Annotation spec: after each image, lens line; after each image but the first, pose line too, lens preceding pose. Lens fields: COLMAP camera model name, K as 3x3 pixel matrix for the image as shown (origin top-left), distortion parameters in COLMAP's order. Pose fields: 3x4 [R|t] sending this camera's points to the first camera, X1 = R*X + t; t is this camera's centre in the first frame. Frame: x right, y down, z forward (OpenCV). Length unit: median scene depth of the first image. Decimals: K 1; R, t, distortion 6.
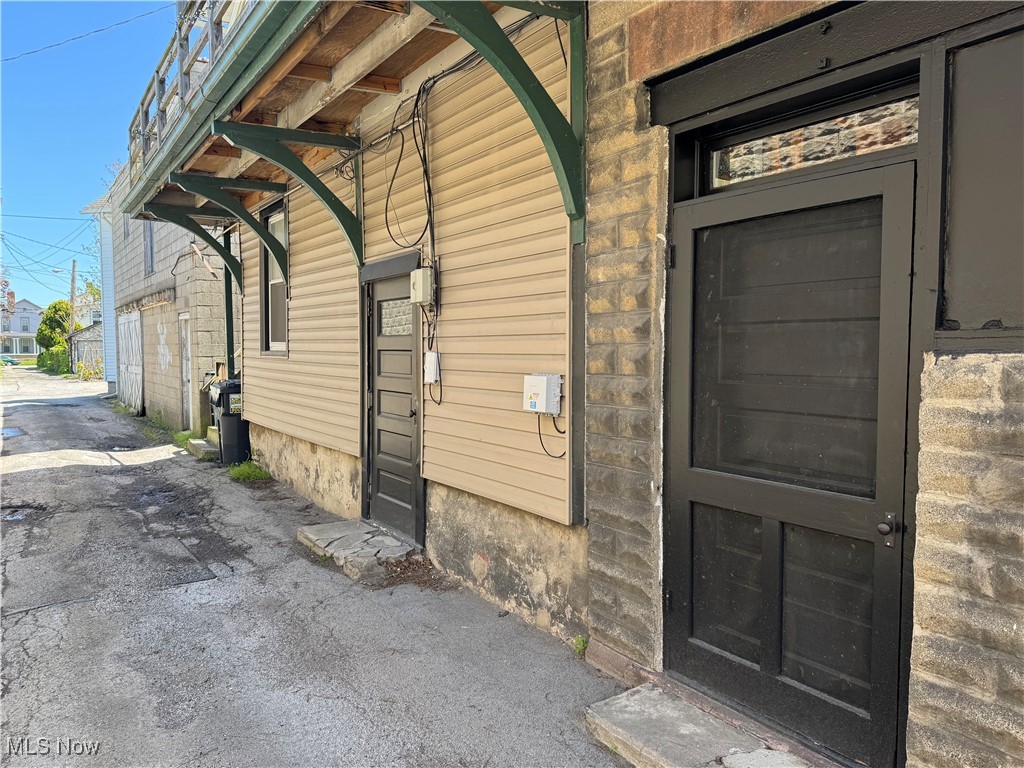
lens RADIAL K [[723.7, 0, 531.2], [0, 723.7, 381.0], [0, 0, 1]] dist [0.047152, -0.072508]
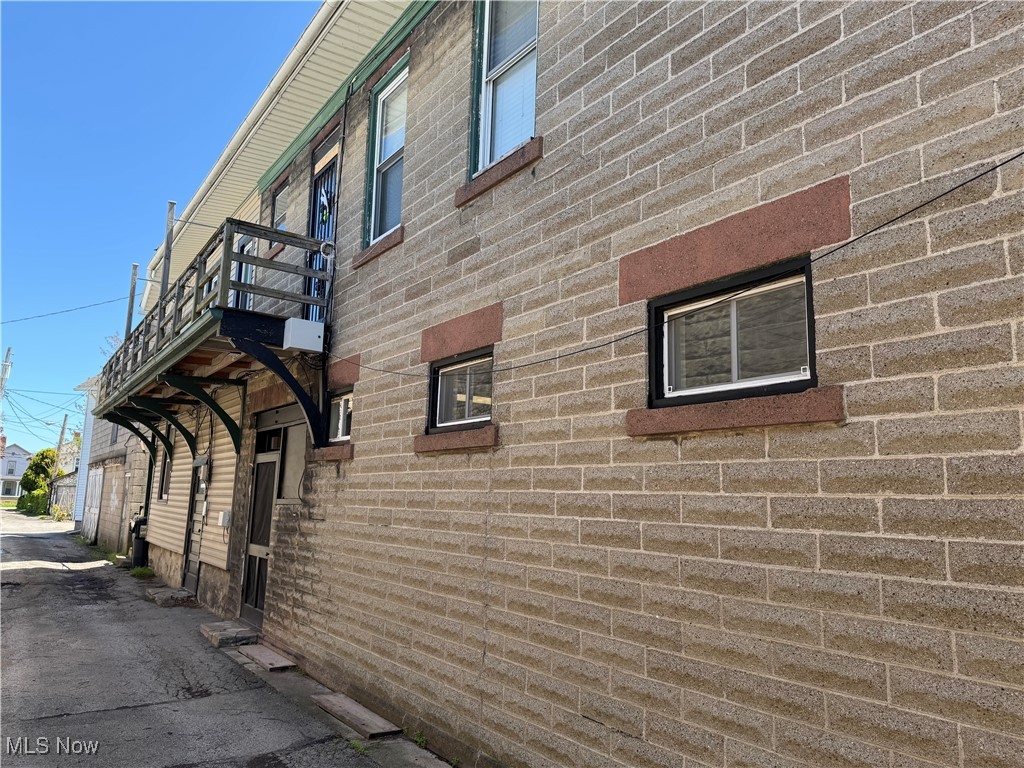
lens RADIAL K [[721.1, 0, 517.9], [0, 721.1, 388.1], [0, 0, 1]] dist [0.079949, -0.099683]
pose [[0.999458, 0.032477, -0.005407, 0.253693], [-0.032897, 0.978386, -0.204154, 0.014184], [-0.001340, 0.204222, 0.978924, -0.397263]]
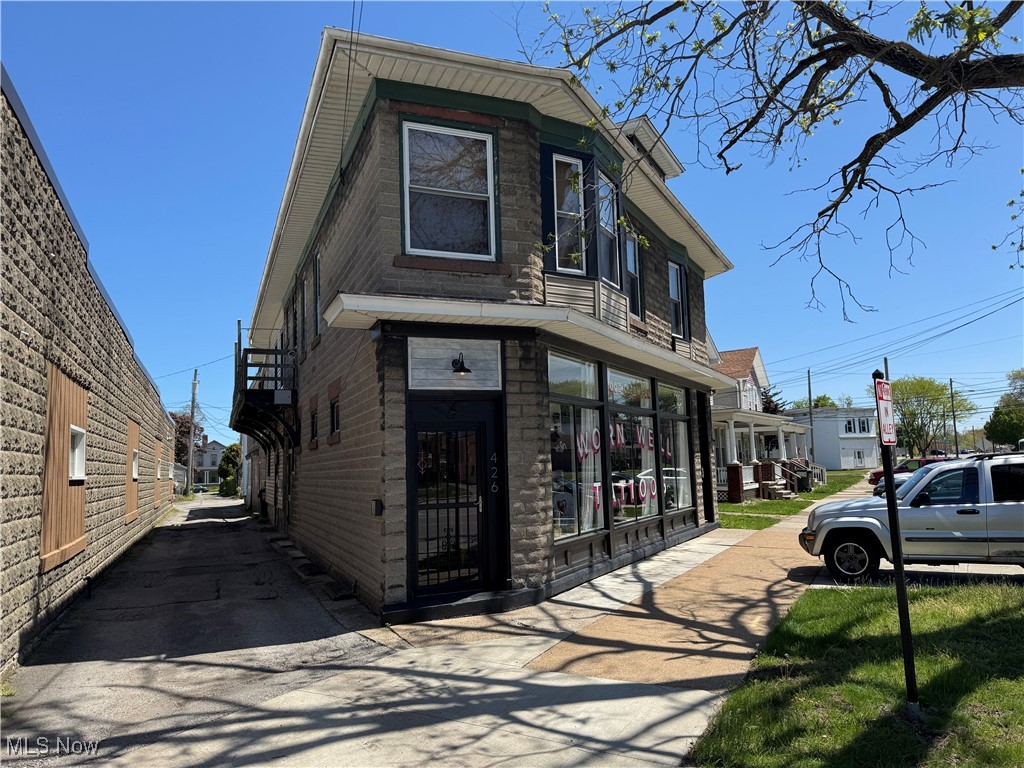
lens RADIAL K [[721.1, 0, 517.9], [0, 721.1, 388.1], [0, 0, 1]] dist [0.079949, -0.099683]
pose [[0.975616, -0.052801, -0.213037, 0.651380], [0.019649, 0.987746, -0.154829, 0.041675], [0.218602, 0.146868, 0.964699, -0.857496]]
